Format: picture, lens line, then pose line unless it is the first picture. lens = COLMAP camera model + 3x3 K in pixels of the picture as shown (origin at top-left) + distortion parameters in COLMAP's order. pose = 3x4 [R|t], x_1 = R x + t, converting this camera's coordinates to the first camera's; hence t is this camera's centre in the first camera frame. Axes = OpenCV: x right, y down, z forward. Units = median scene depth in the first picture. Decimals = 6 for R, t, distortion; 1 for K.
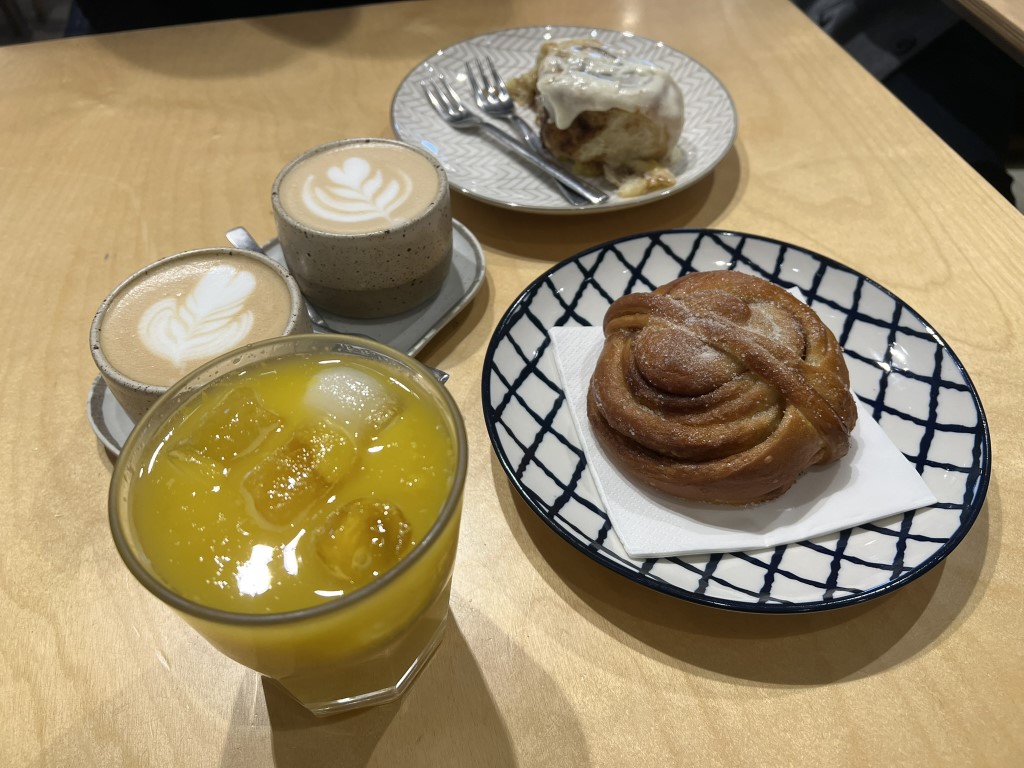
lens RADIAL K [[798.8, 0, 512.0], [0, 798.8, 384.0], [0, 0, 1]] dist [0.087376, -0.171029]
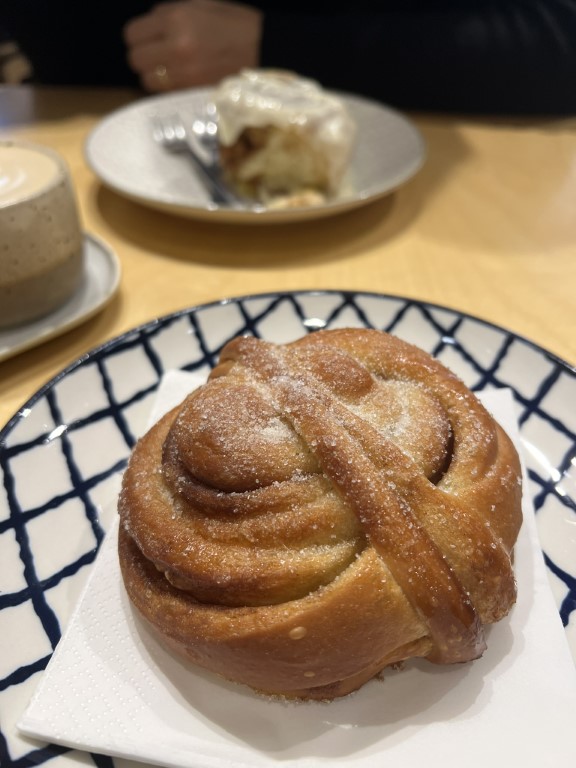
lens RADIAL K [[599.1, 0, 288.0], [0, 599.1, 384.0], [0, 0, 1]] dist [0.087376, -0.171029]
pose [[0.953385, 0.205015, -0.221417, 0.348308], [-0.232471, 0.966835, -0.105766, -0.025745], [0.192391, 0.152309, 0.969427, 0.534556]]
